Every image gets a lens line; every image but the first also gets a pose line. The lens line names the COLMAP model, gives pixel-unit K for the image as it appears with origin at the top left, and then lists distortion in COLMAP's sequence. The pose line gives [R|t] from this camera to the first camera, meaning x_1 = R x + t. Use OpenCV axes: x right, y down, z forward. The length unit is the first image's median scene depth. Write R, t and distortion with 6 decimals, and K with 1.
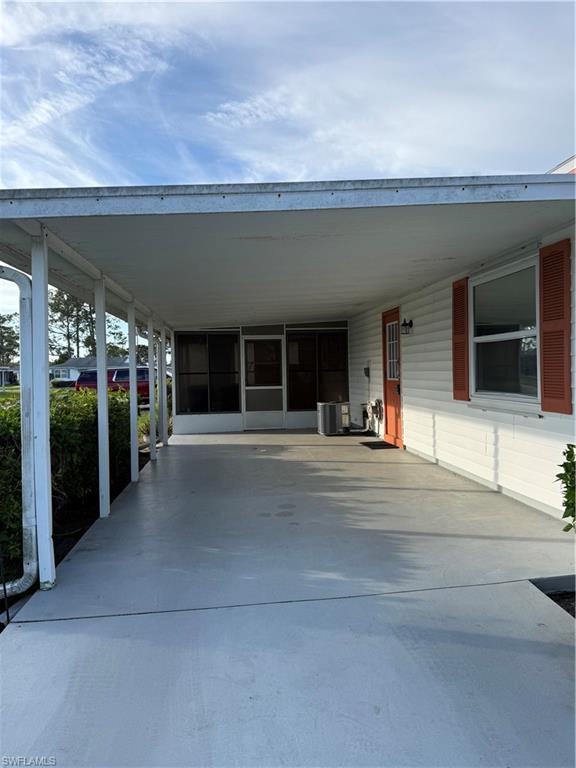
lens RADIAL K [[538.3, 0, 288.0], [0, 538.3, 384.0], [0, 0, 1]] dist [0.030507, -0.000595]
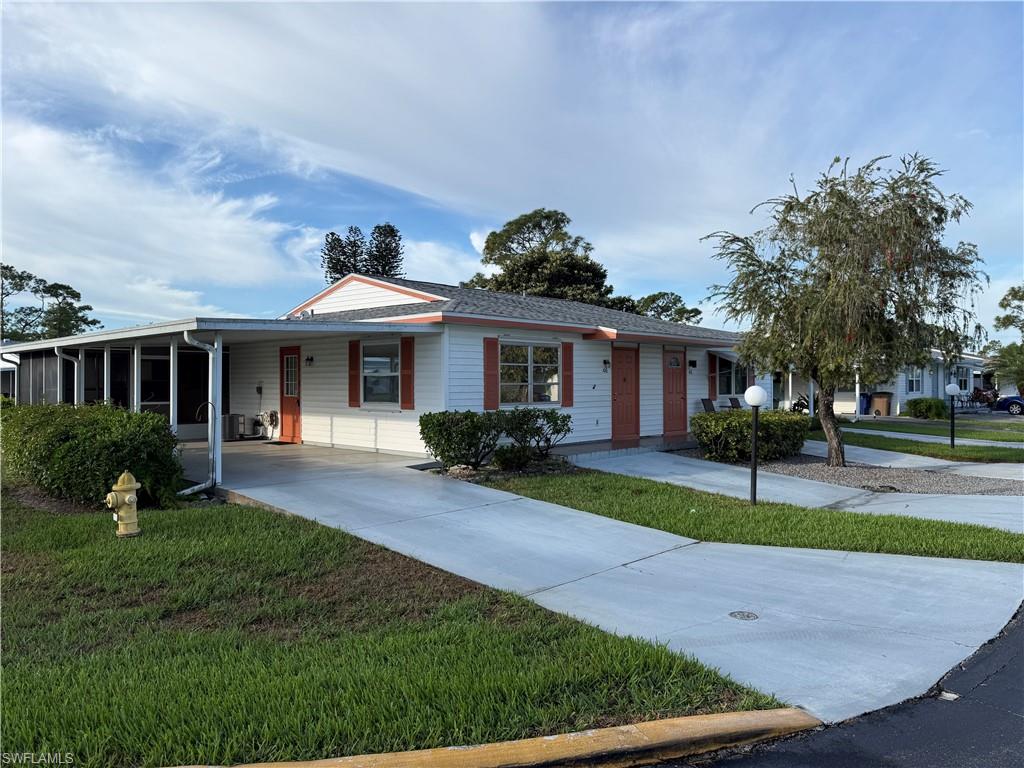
lens RADIAL K [[717.7, 0, 512.0], [0, 717.7, 384.0], [0, 0, 1]] dist [0.030507, -0.000595]
pose [[0.778198, 0.024579, 0.627538, -0.566967], [-0.002917, 0.999365, -0.035525, 0.027041], [-0.628012, 0.025815, 0.777775, -0.871980]]
